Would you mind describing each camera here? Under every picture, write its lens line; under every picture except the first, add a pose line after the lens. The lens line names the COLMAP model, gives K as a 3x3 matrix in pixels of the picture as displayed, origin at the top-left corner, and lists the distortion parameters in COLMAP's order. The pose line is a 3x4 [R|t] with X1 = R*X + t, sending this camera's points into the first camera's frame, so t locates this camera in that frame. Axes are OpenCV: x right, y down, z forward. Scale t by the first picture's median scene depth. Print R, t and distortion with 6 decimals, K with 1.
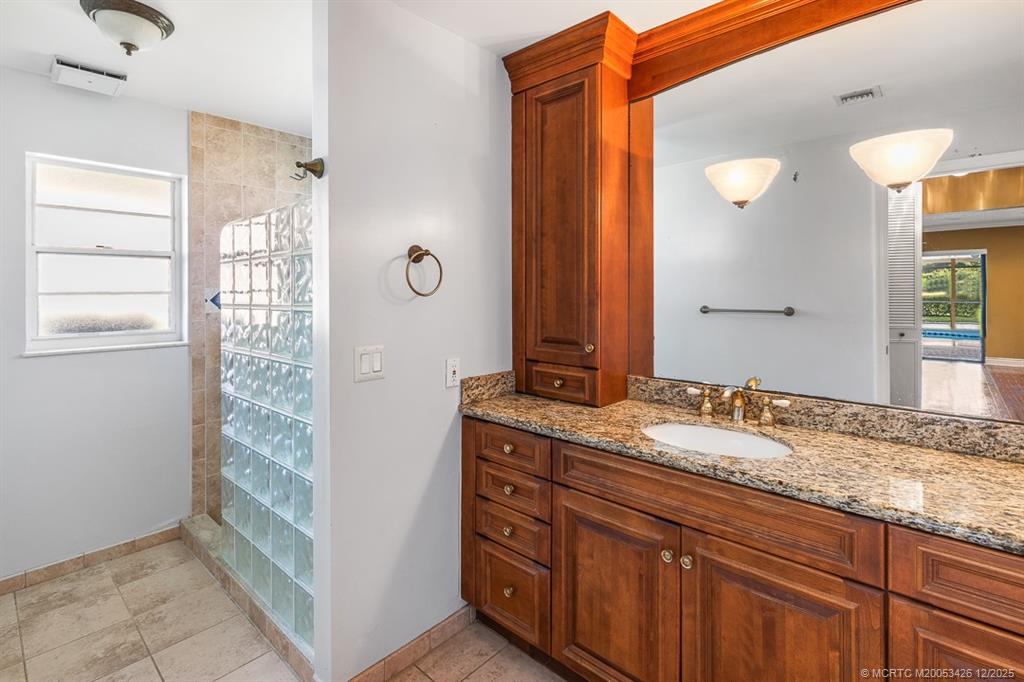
lens RADIAL K [[482.0, 0, 515.2], [0, 482.0, 292.8], [0, 0, 1]] dist [-0.001253, -0.000395]
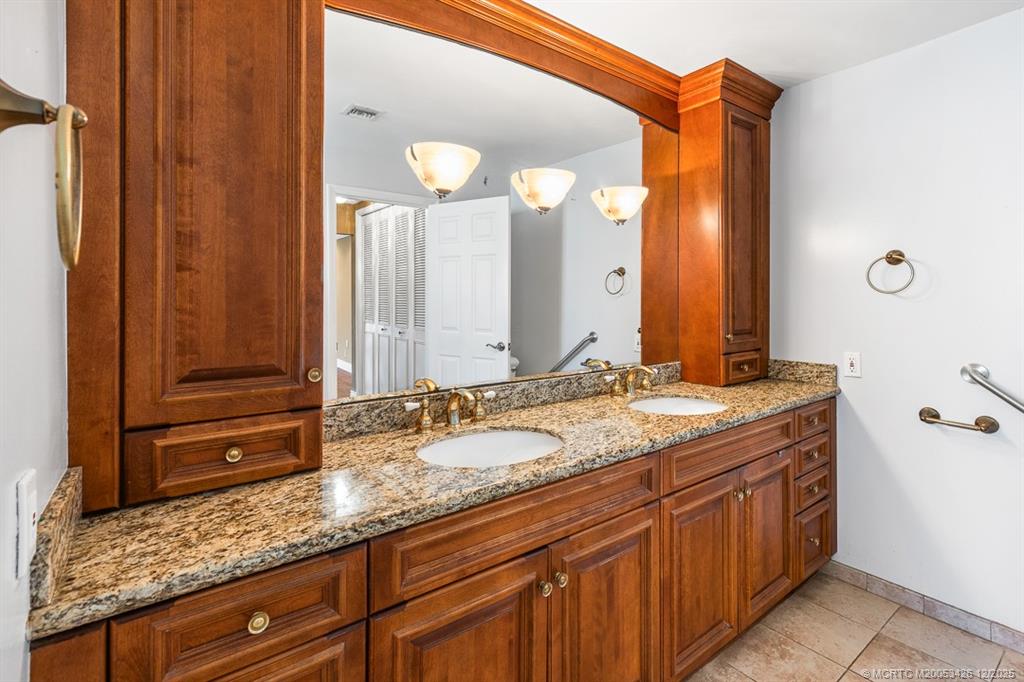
lens RADIAL K [[476.2, 0, 513.0], [0, 476.2, 302.1], [0, 0, 1]] dist [0.000257, -0.000401]
pose [[0.193380, -0.001810, 0.981122, -0.439235], [0.000947, 0.999998, 0.001659, 0.027191], [-0.981124, 0.000609, 0.193381, 0.743076]]
